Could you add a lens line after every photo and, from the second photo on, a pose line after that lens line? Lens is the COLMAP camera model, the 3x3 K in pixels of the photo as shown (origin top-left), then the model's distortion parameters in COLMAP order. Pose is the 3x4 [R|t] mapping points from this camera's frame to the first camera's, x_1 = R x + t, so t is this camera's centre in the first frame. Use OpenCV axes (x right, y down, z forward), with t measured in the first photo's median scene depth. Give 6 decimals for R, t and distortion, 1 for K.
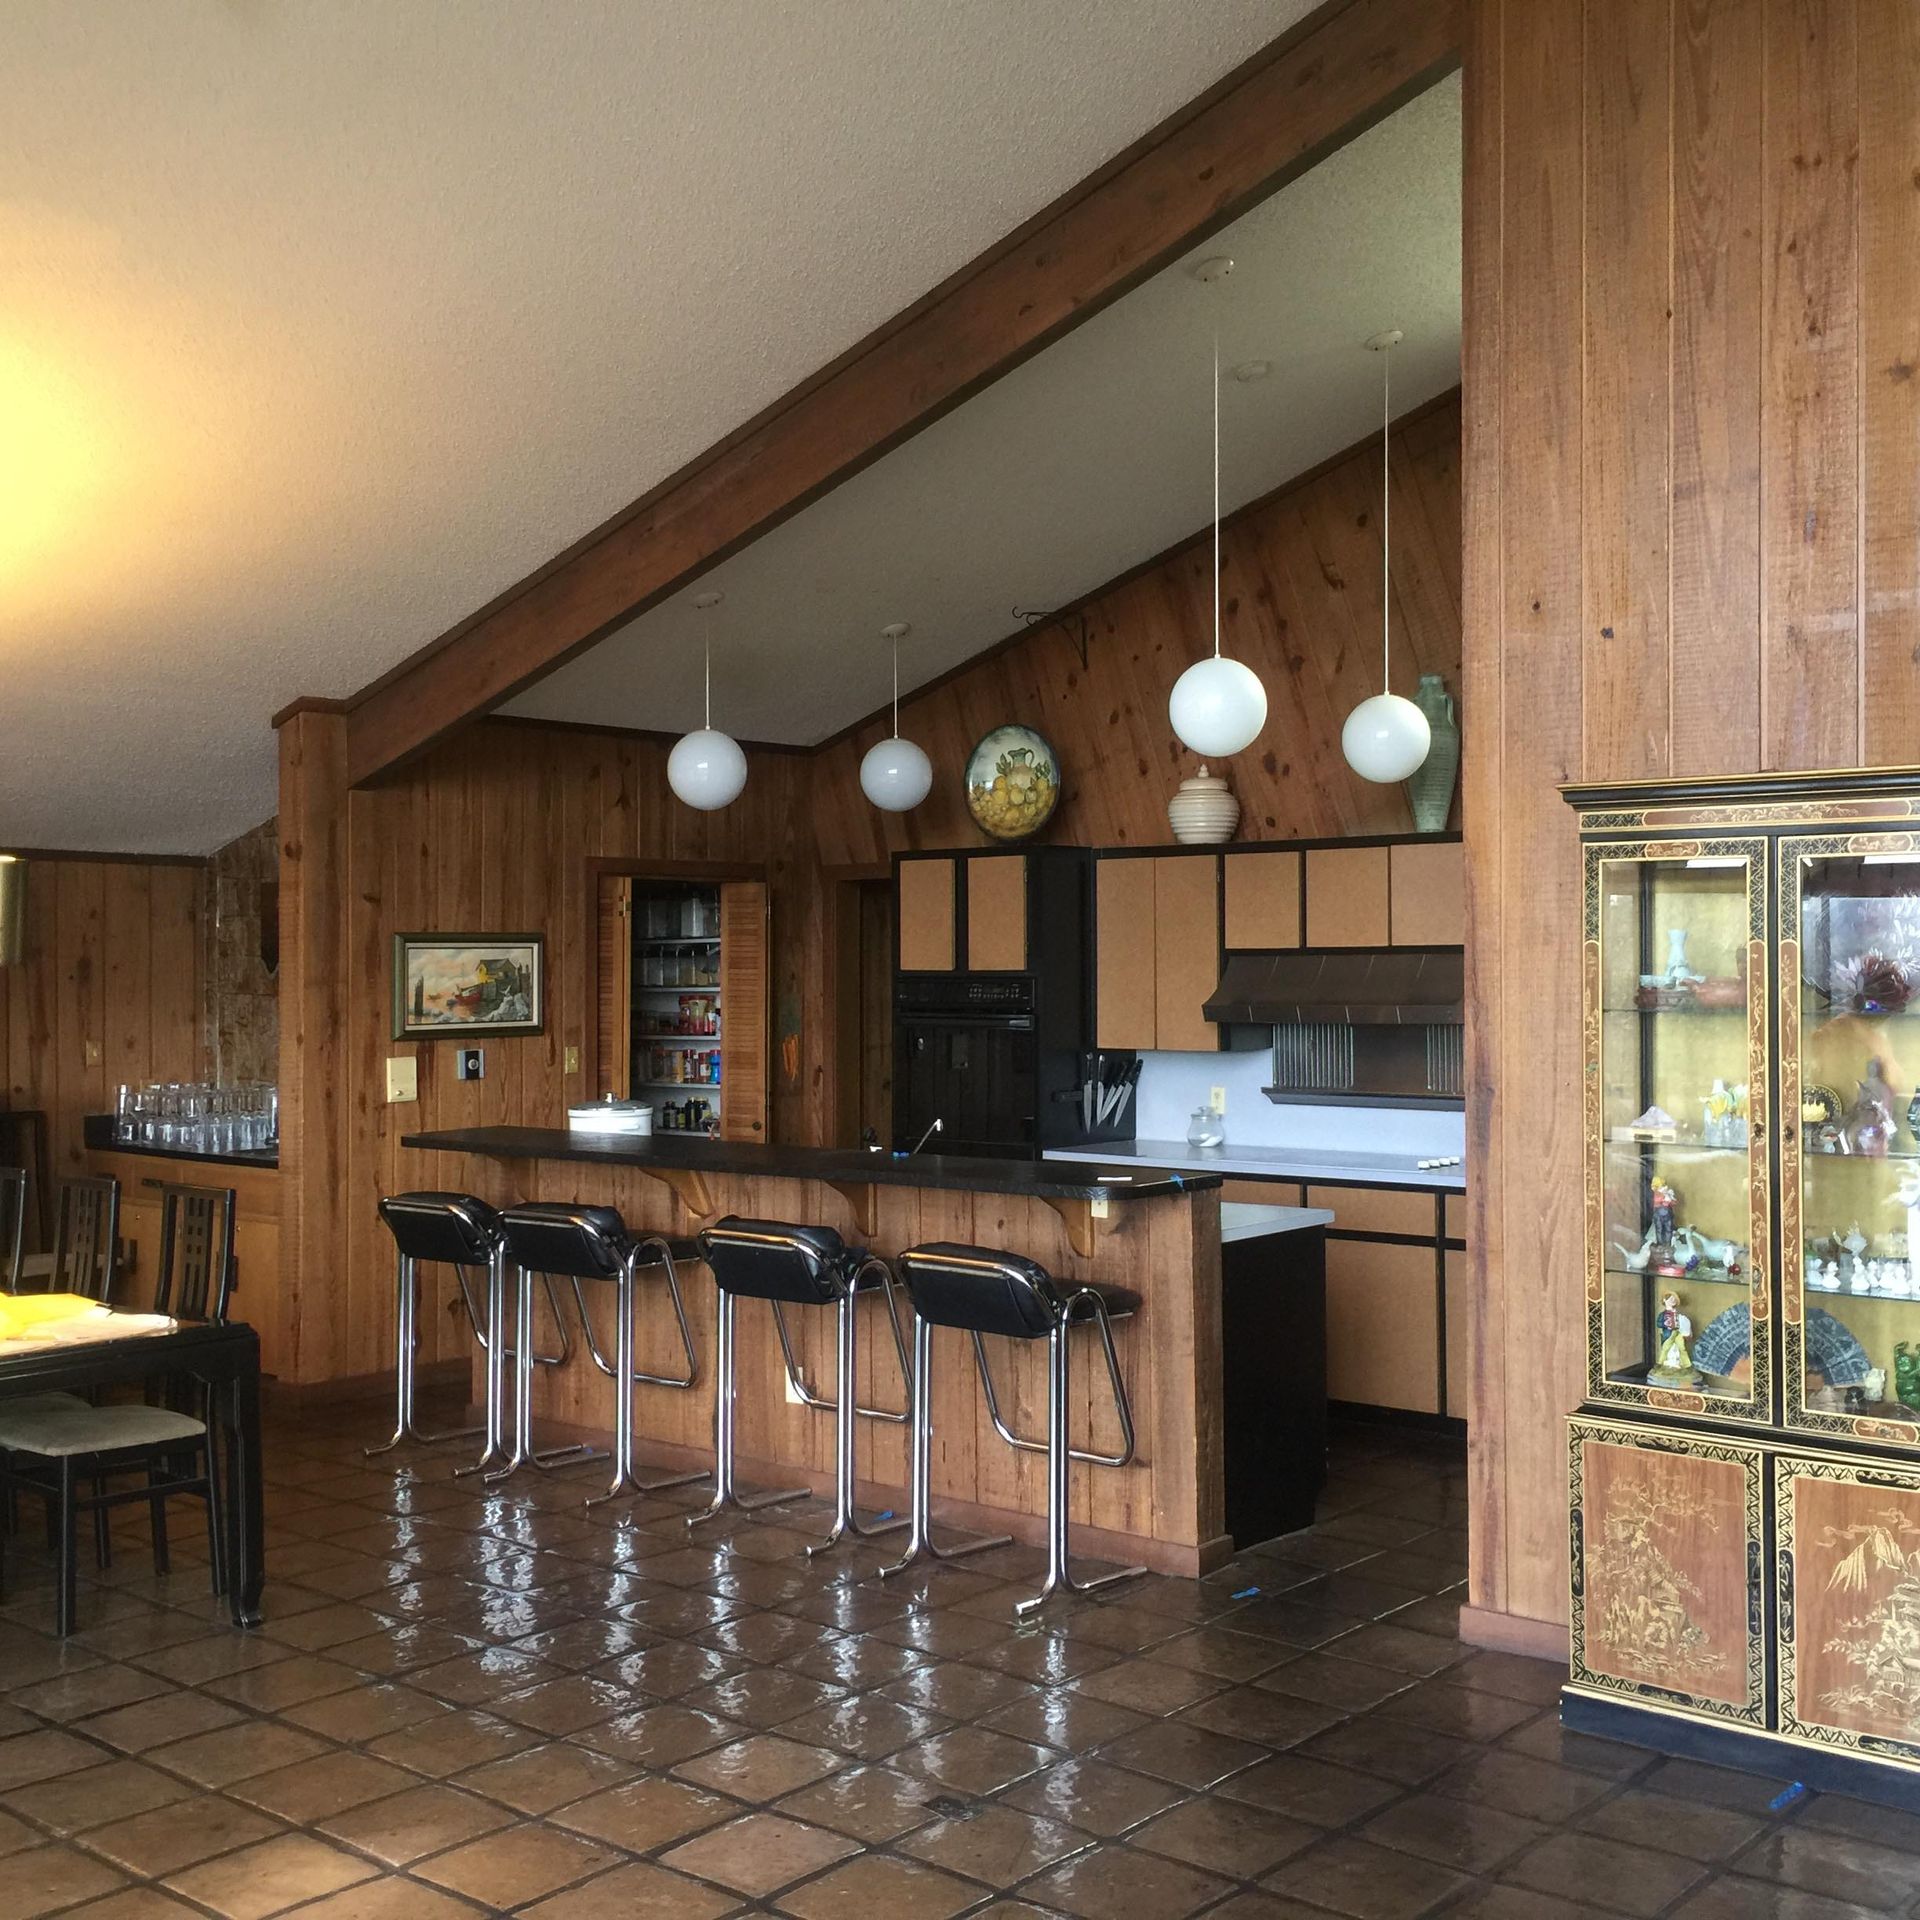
lens RADIAL K [[2146.8, 0, 973.2], [0, 2146.8, 954.9], [0, 0, 1]] dist [0.054335, 0.000000]
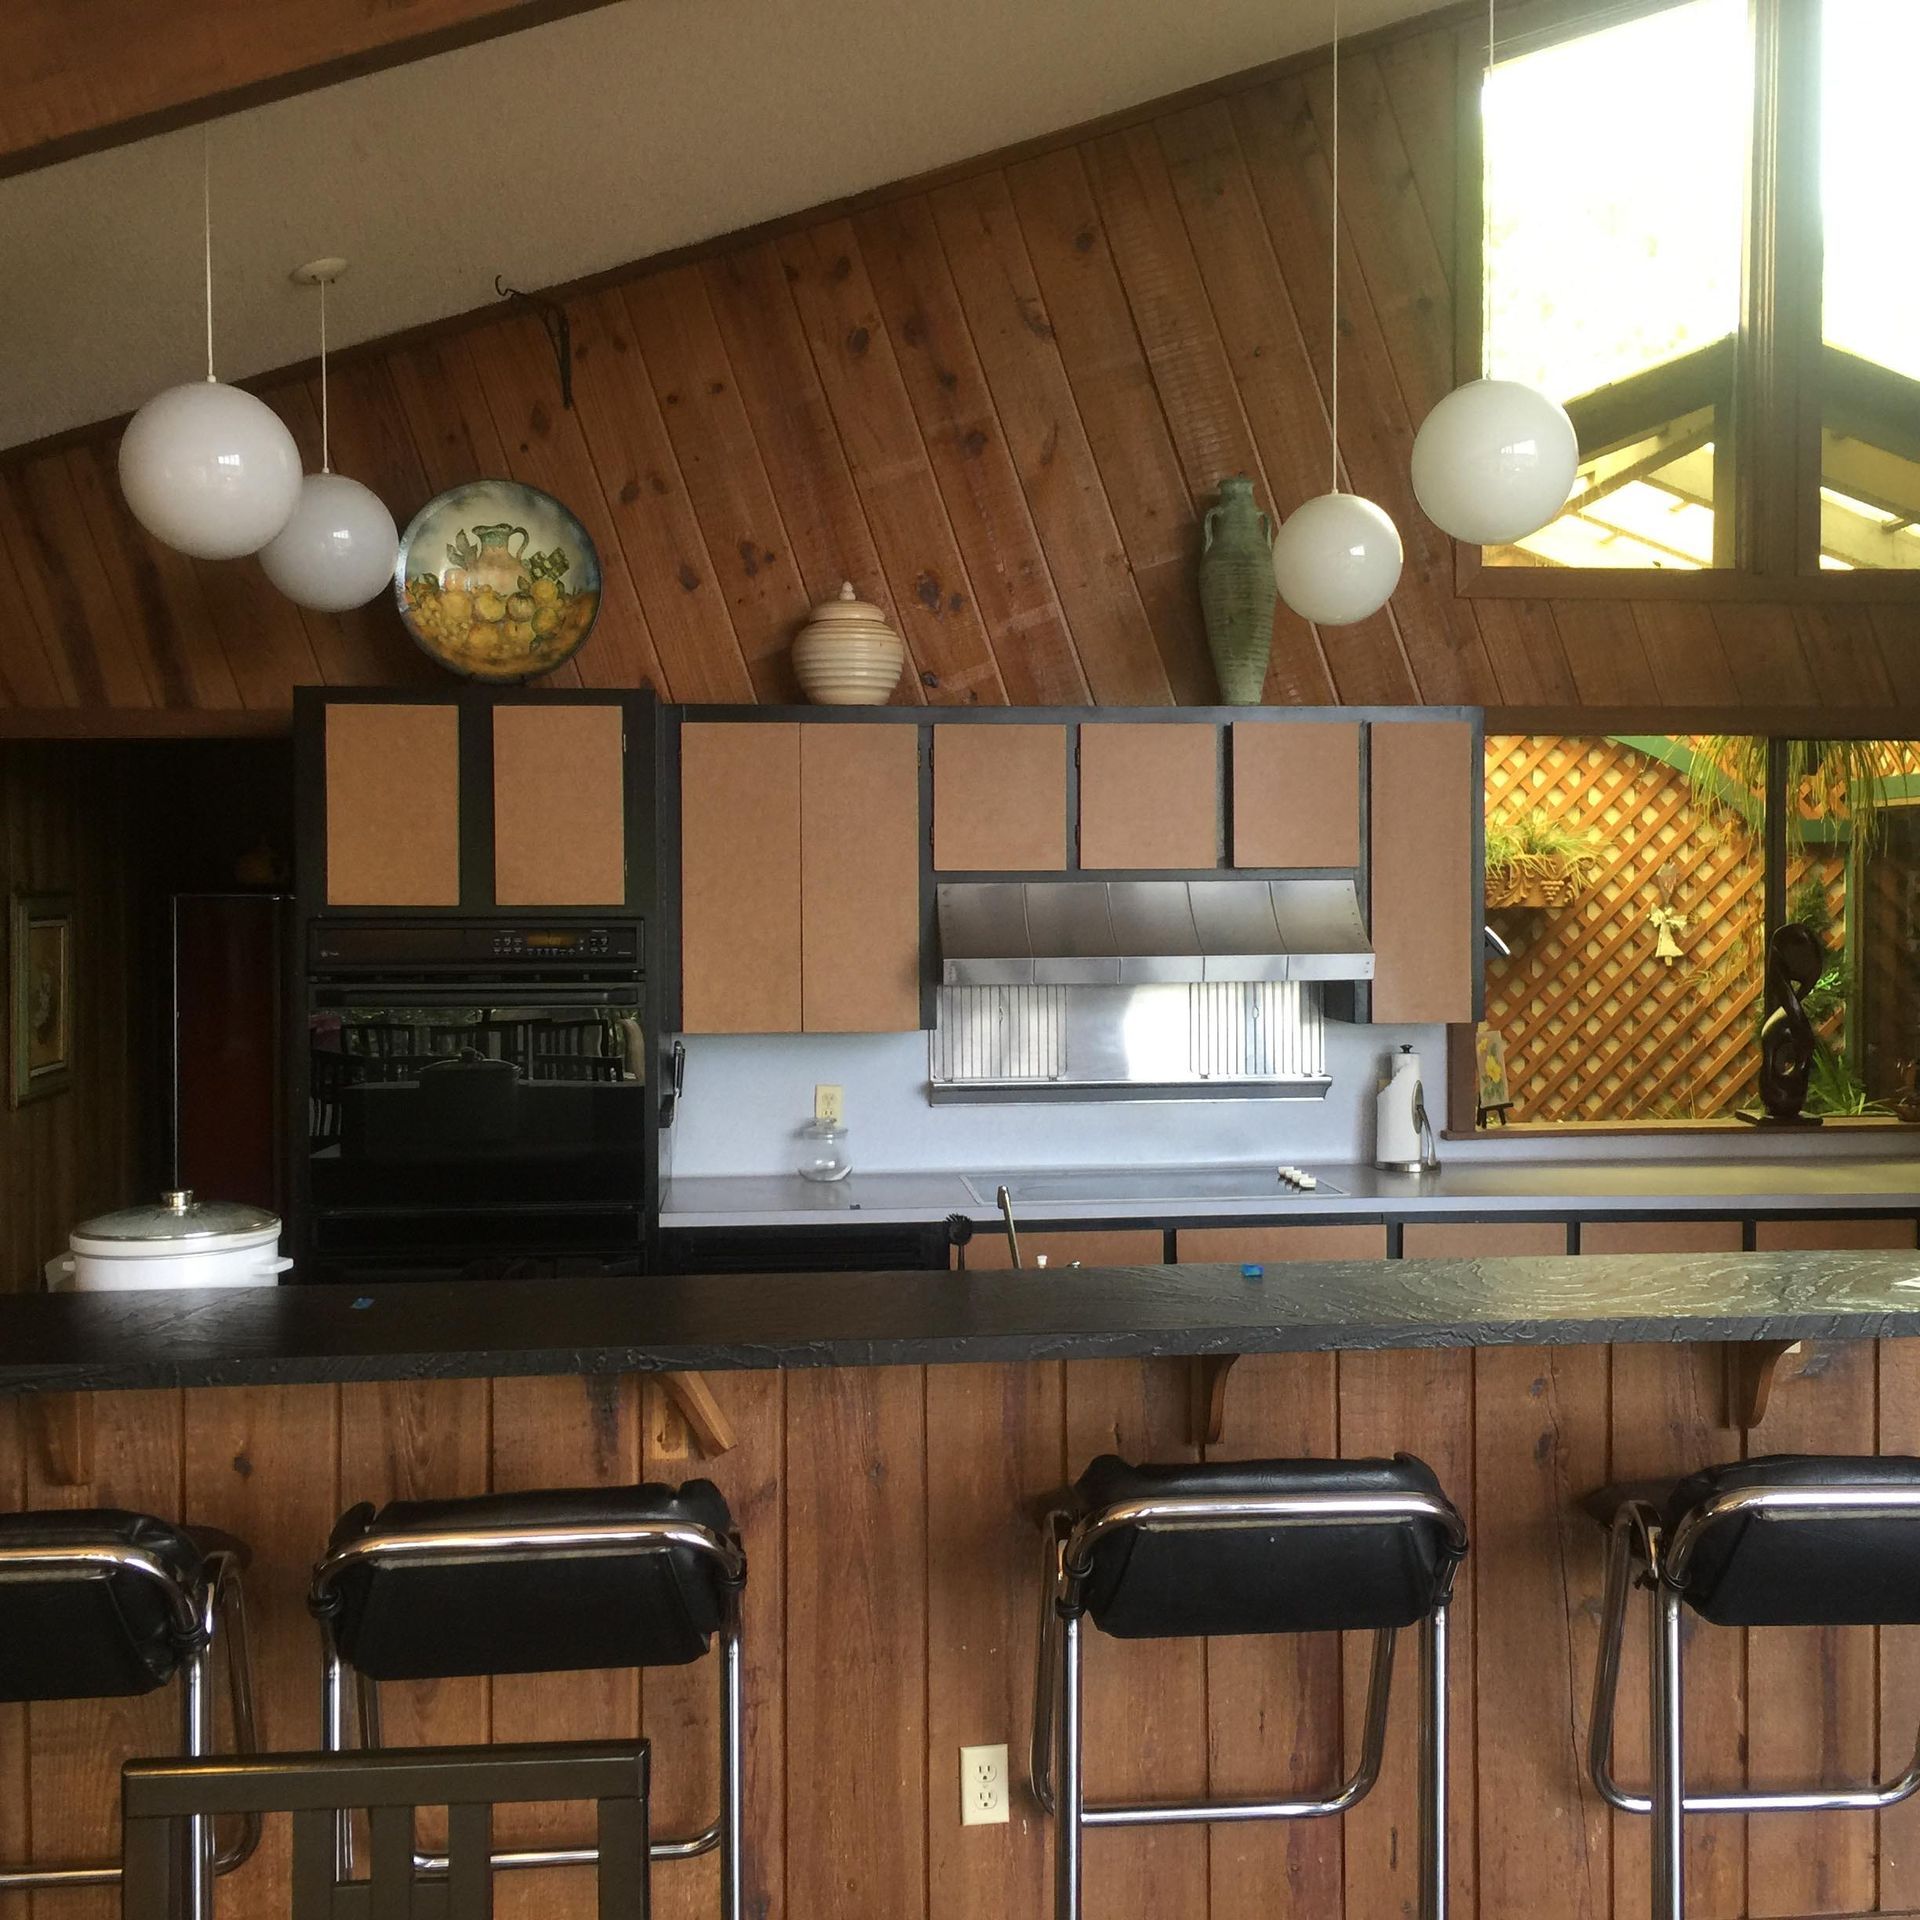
lens RADIAL K [[2146.8, 0, 957.7], [0, 2146.8, 963.3], [0, 0, 1]] dist [0.054335, 0.000000]
pose [[0.695864, -0.022950, 0.717806, -0.325704], [-0.001687, 0.999434, 0.033590, 0.003089], [-0.718171, -0.024585, 0.695432, 0.522681]]
